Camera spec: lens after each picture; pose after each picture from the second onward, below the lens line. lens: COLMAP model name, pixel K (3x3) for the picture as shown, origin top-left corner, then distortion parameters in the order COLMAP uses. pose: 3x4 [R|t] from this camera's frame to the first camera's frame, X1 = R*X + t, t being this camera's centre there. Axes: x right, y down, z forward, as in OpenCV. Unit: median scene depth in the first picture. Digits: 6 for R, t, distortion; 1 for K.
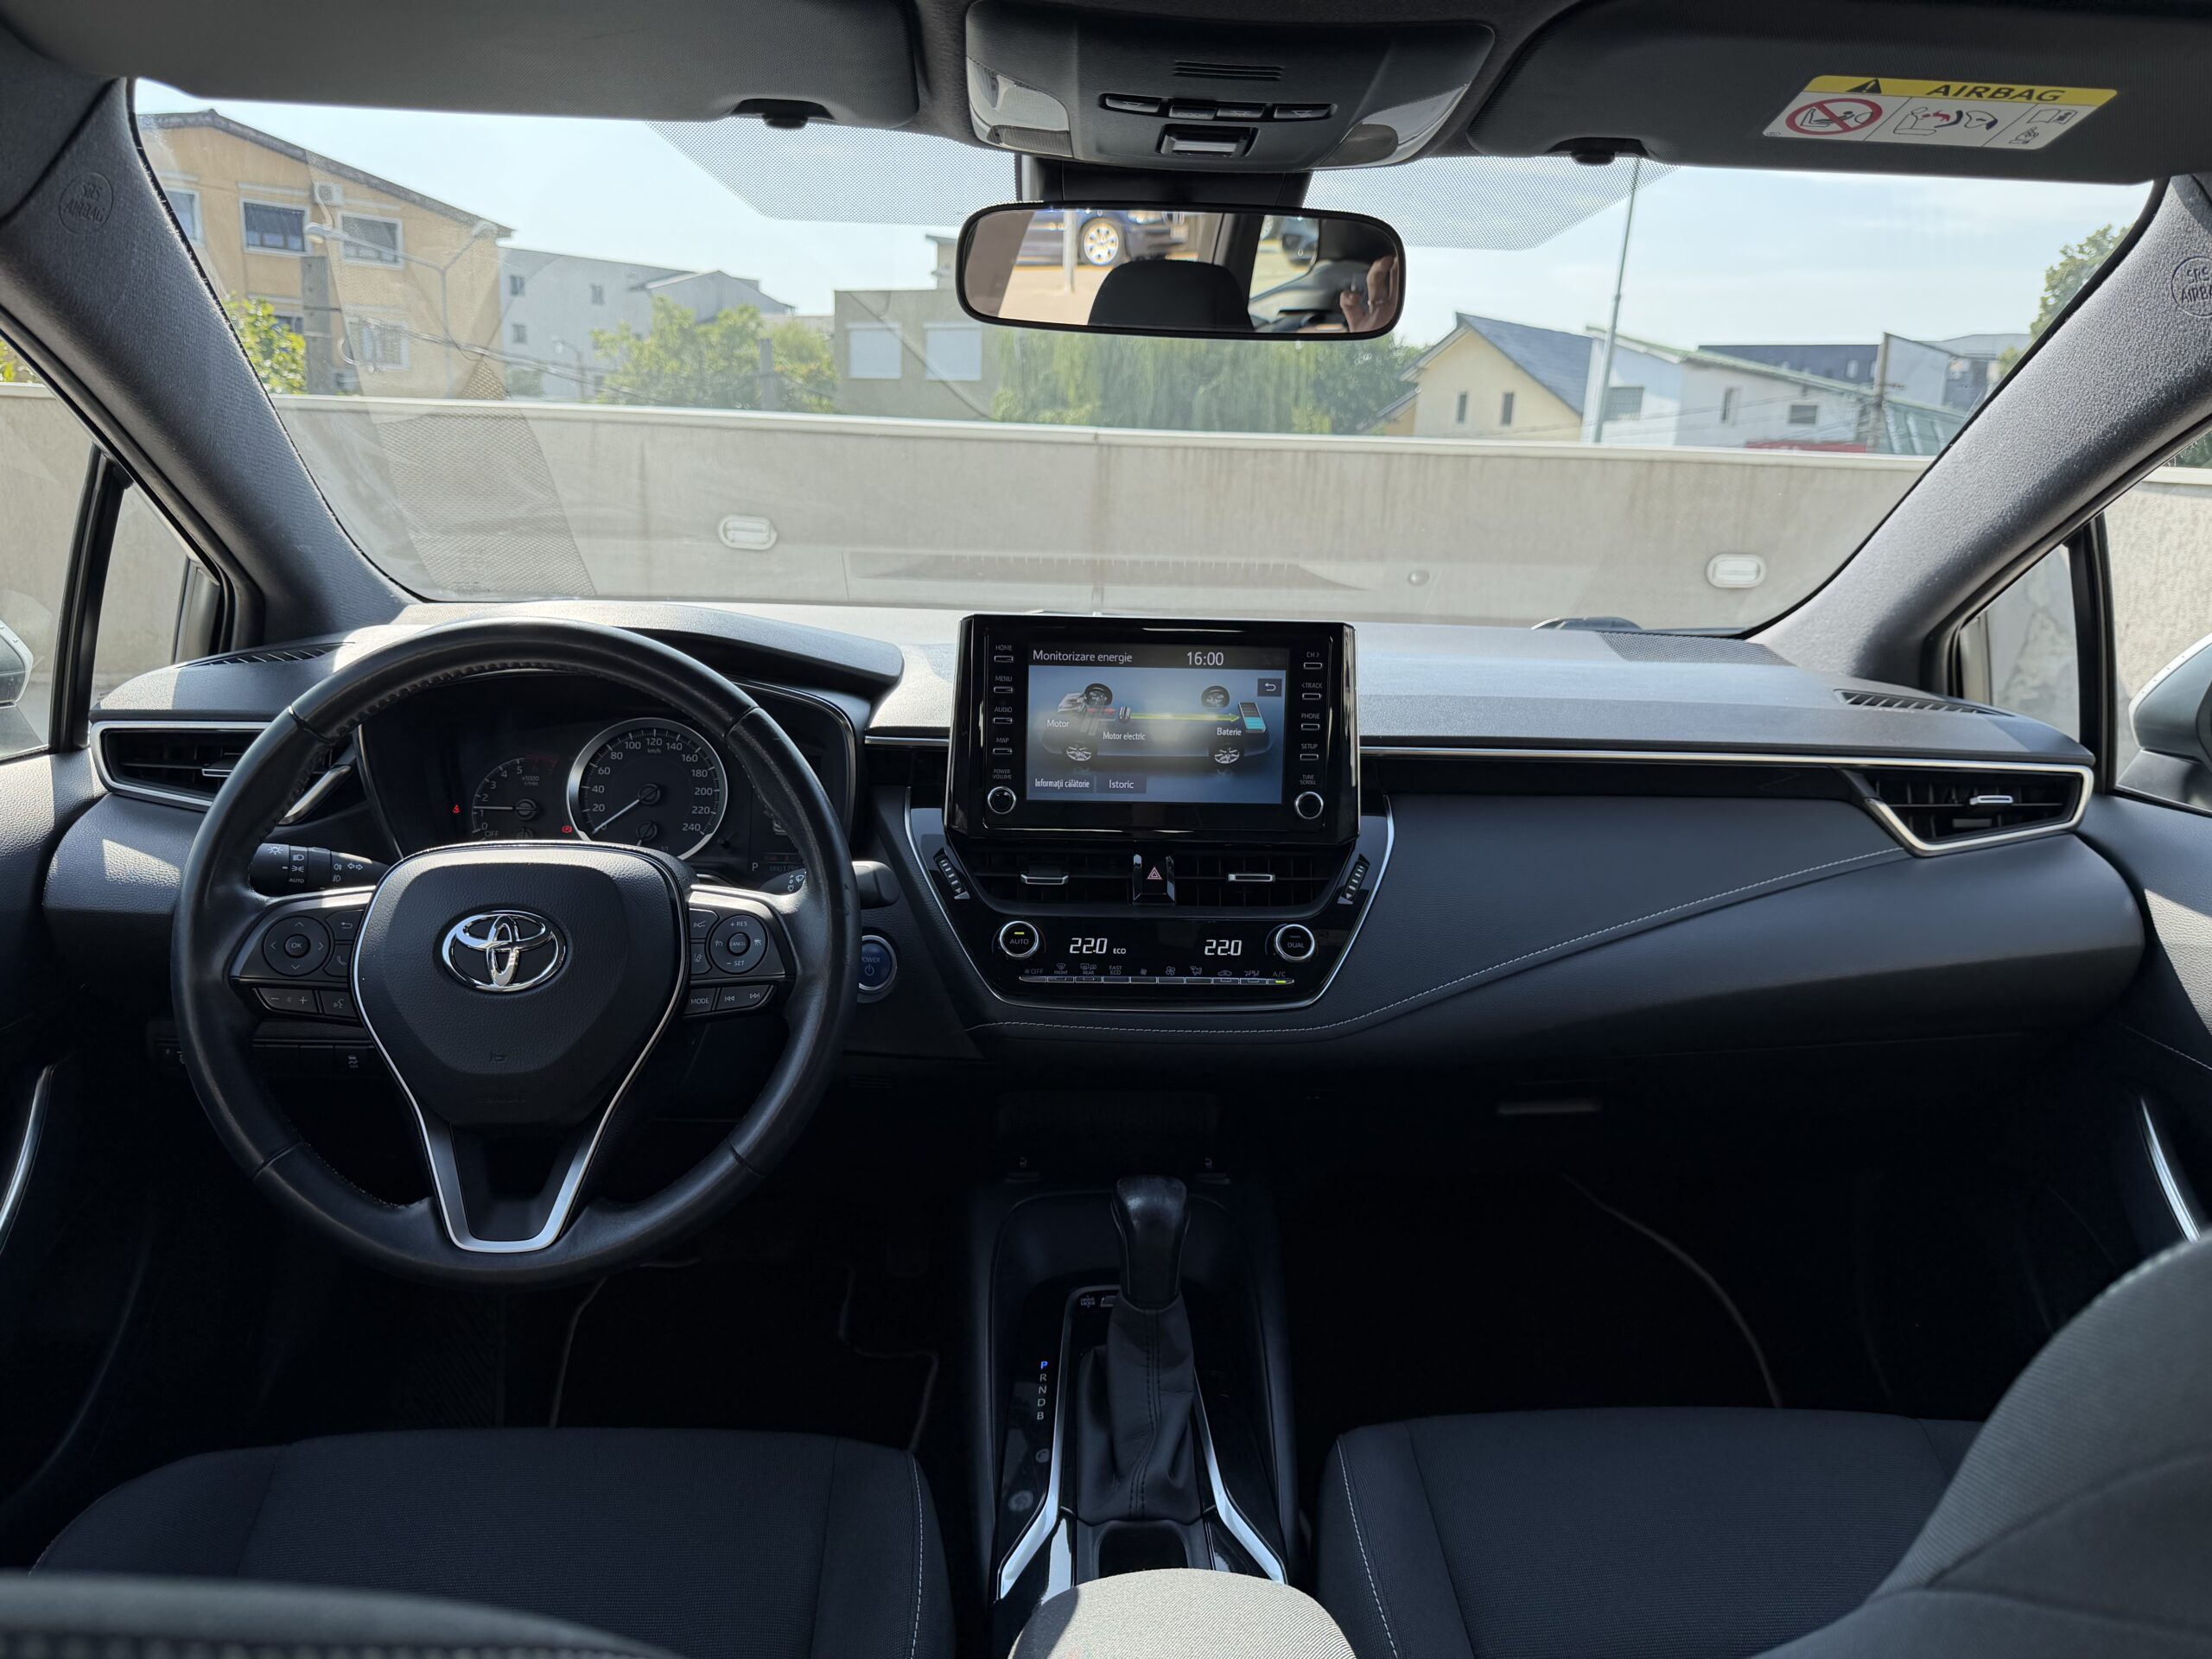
lens RADIAL K [[1593.9, 0, 1106.8], [0, 1593.9, 791.7], [0, 0, 1]] dist [0.077103, -0.102734]
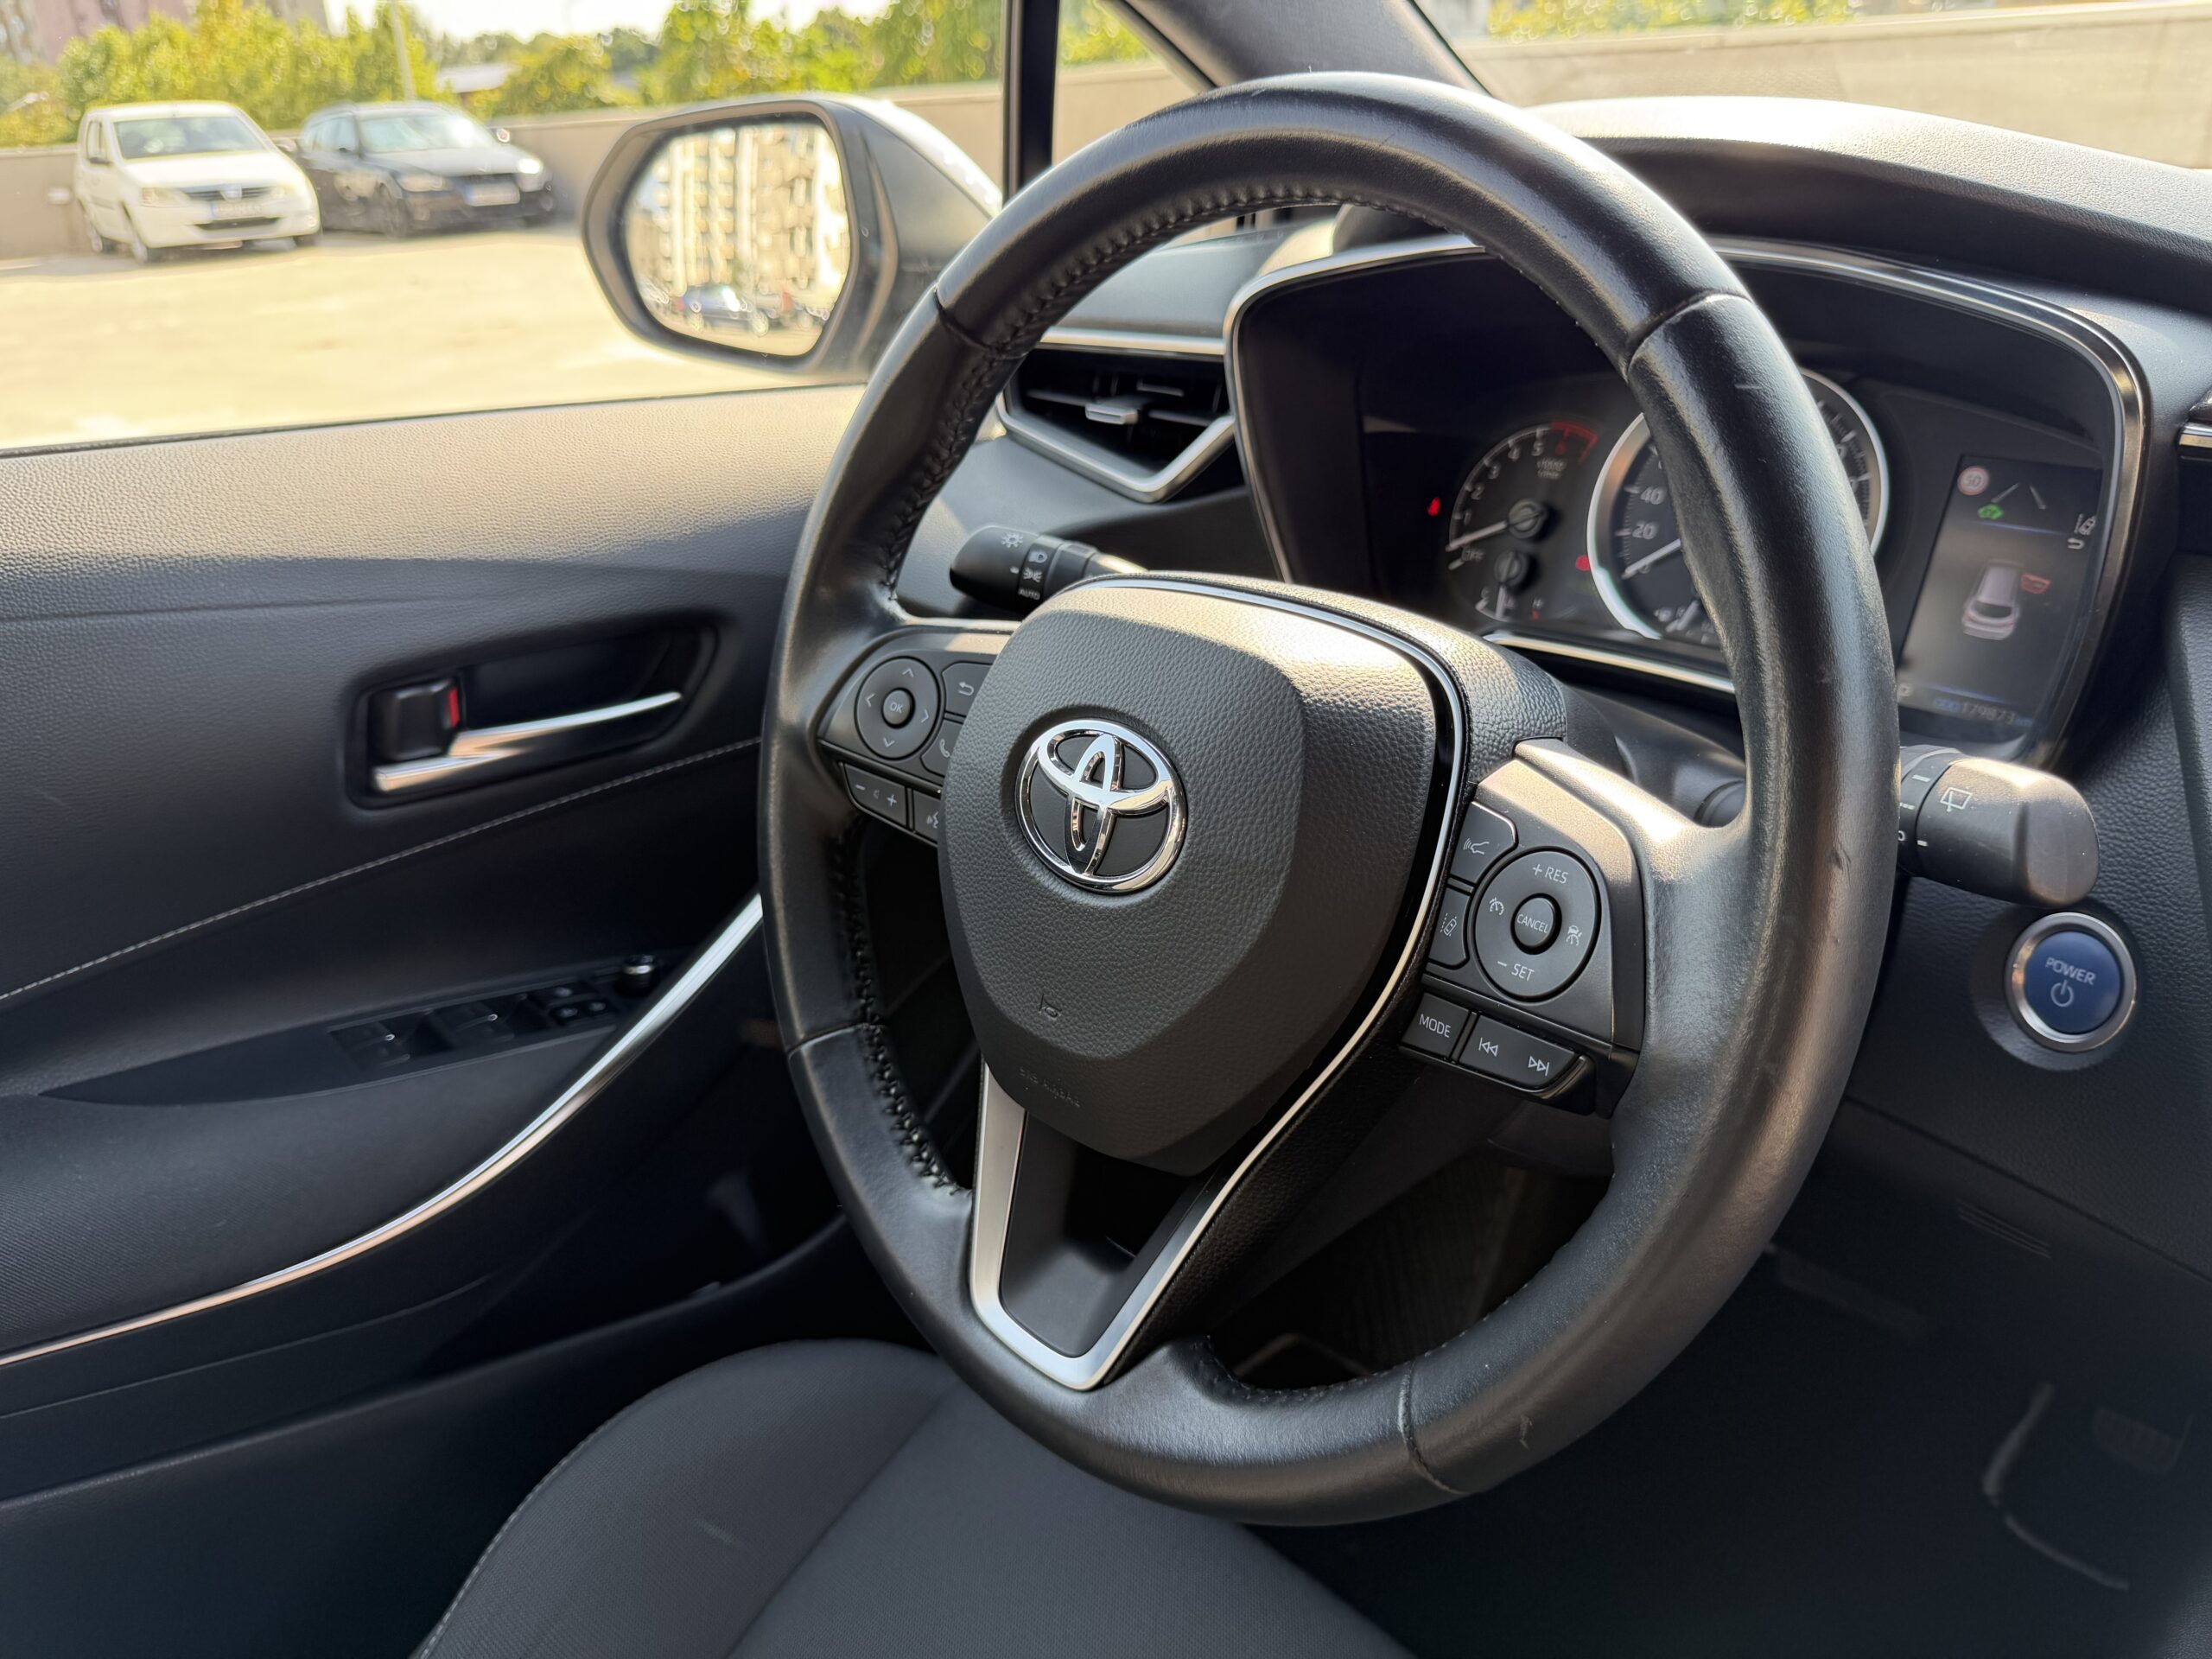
lens RADIAL K [[1600.9, 0, 1087.7], [0, 1600.9, 816.1], [0, 0, 1]] dist [0.080535, -0.214534]
pose [[0.633849, 0.246806, -0.733023, -0.015375], [-0.094537, 0.965338, 0.243280, -0.012766], [0.767658, -0.084905, 0.635211, 0.560410]]
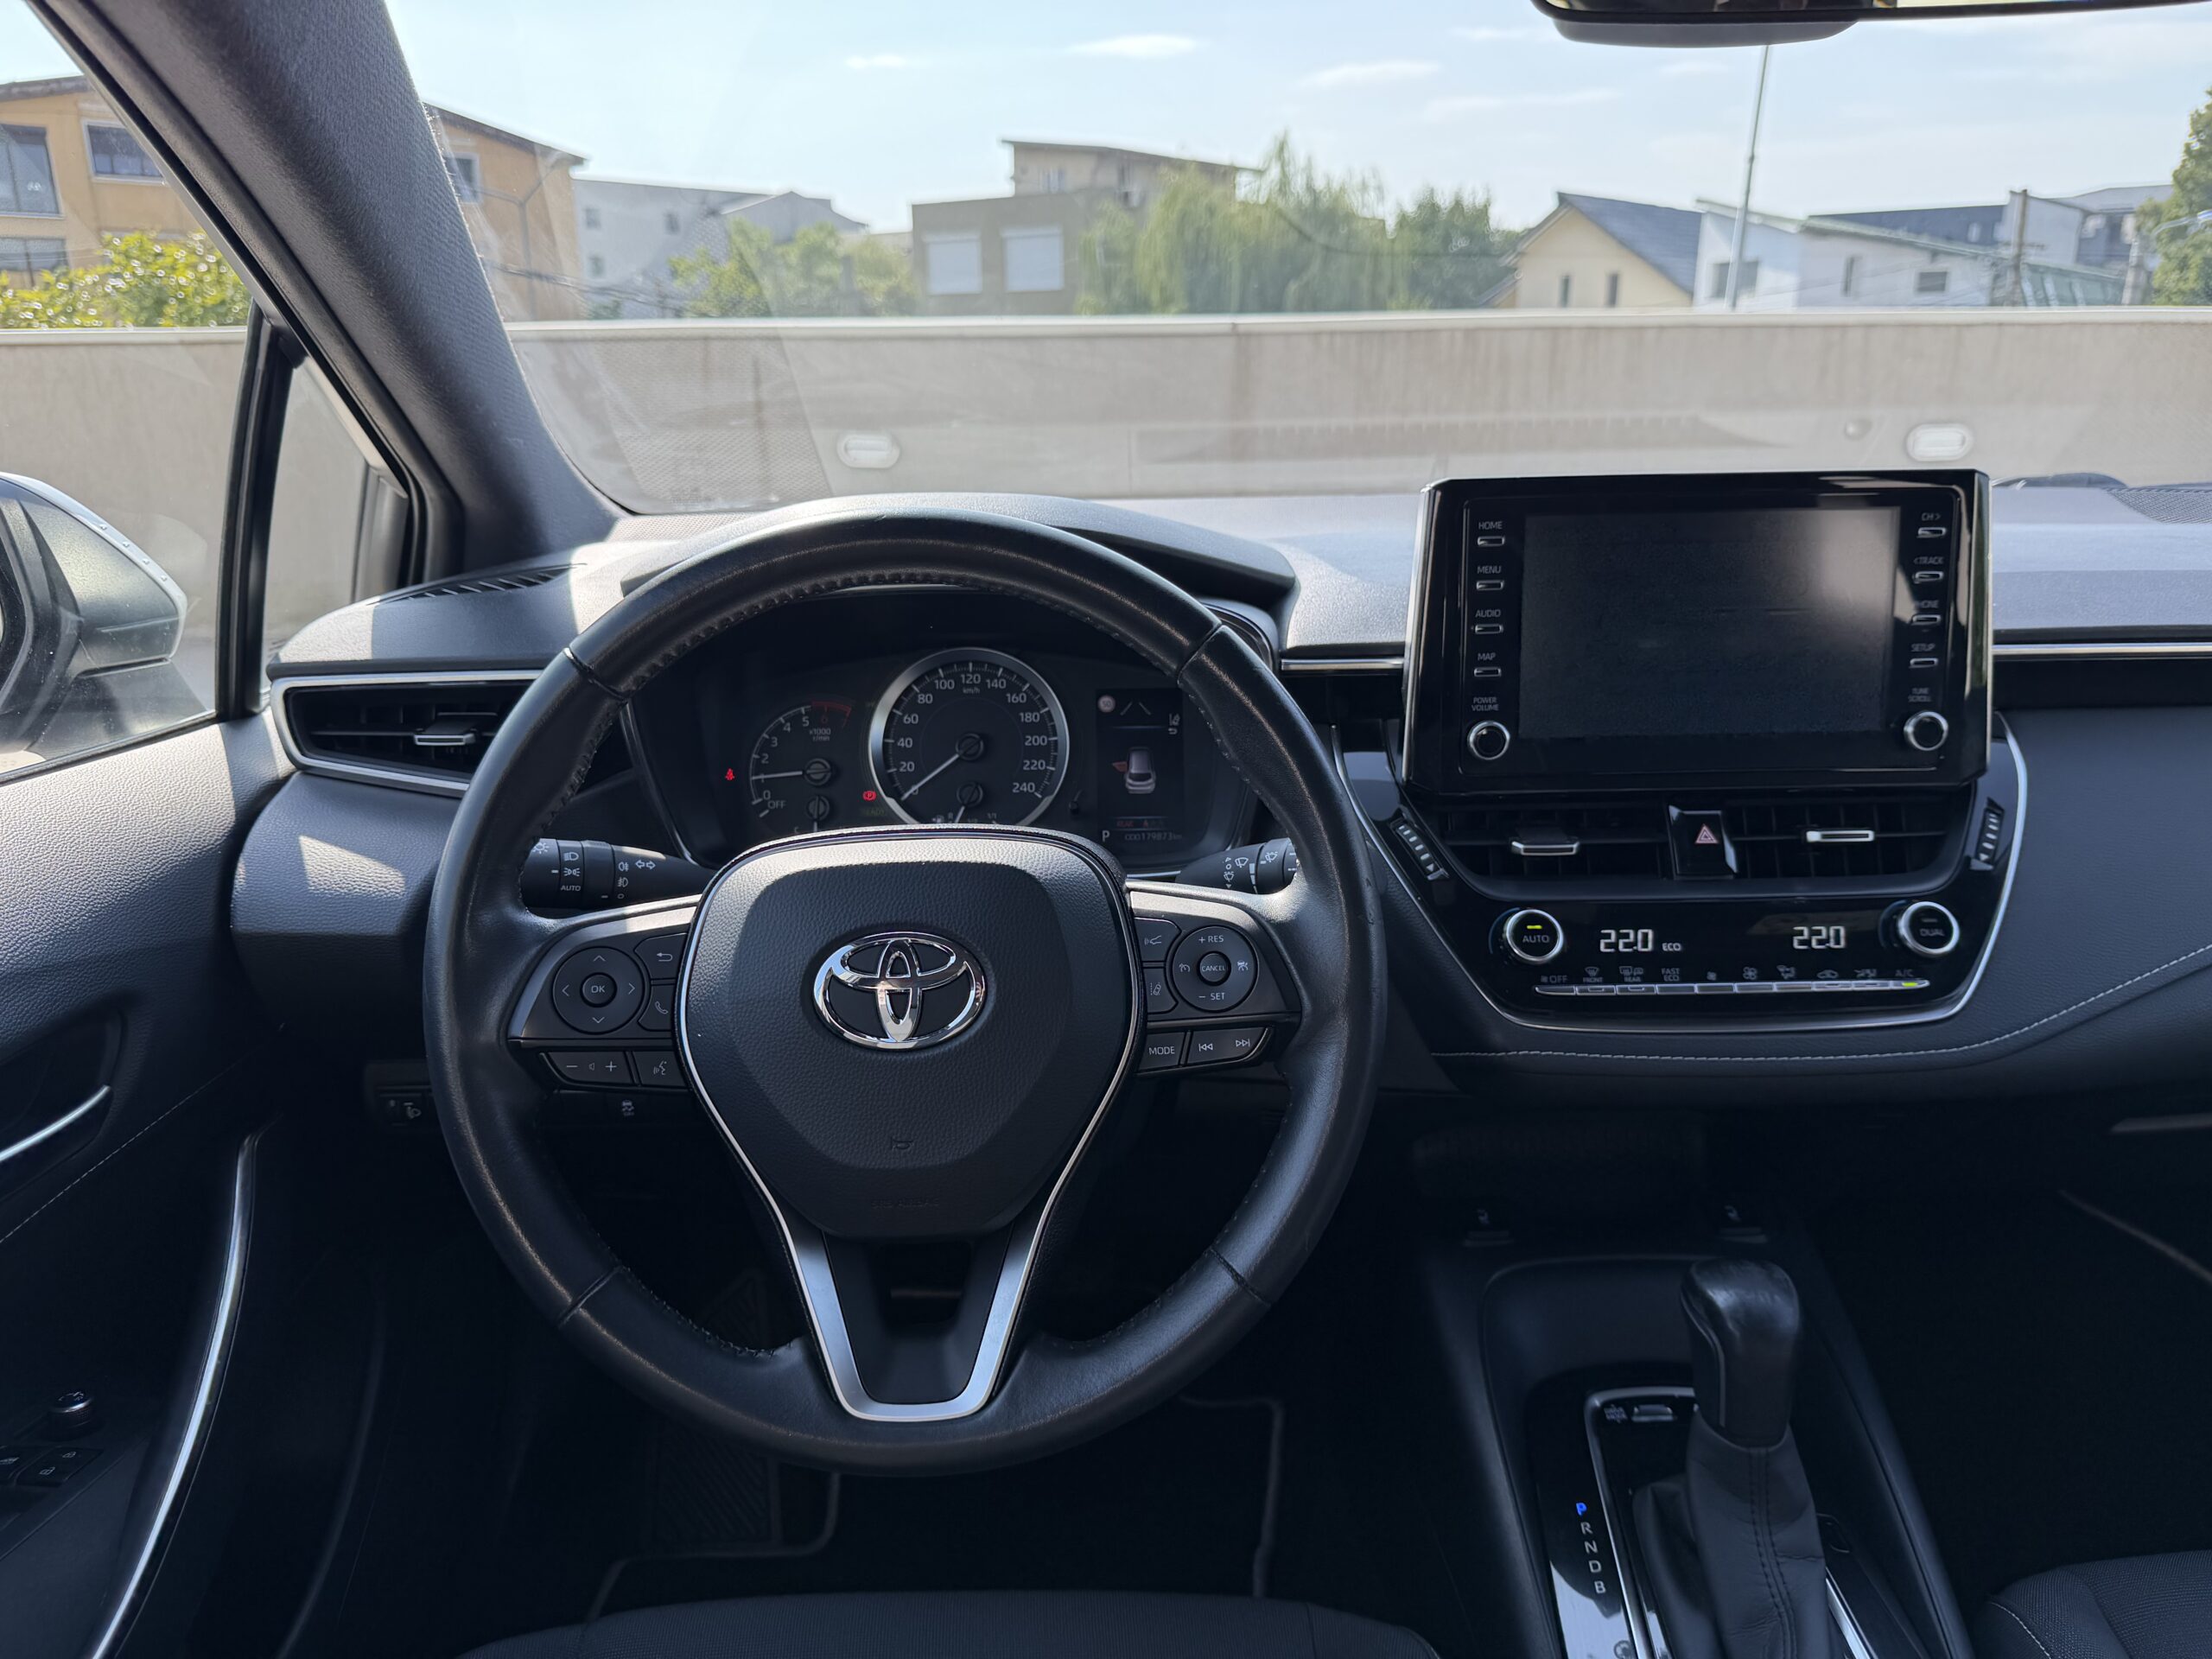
lens RADIAL K [[1593.9, 0, 1106.8], [0, 1593.9, 791.7], [0, 0, 1]] dist [0.077103, -0.102734]
pose [[0.997900, -0.033797, -0.055261, -0.197154], [0.036655, 0.997998, 0.051550, -0.015474], [0.053408, -0.053467, 0.997140, 0.261960]]
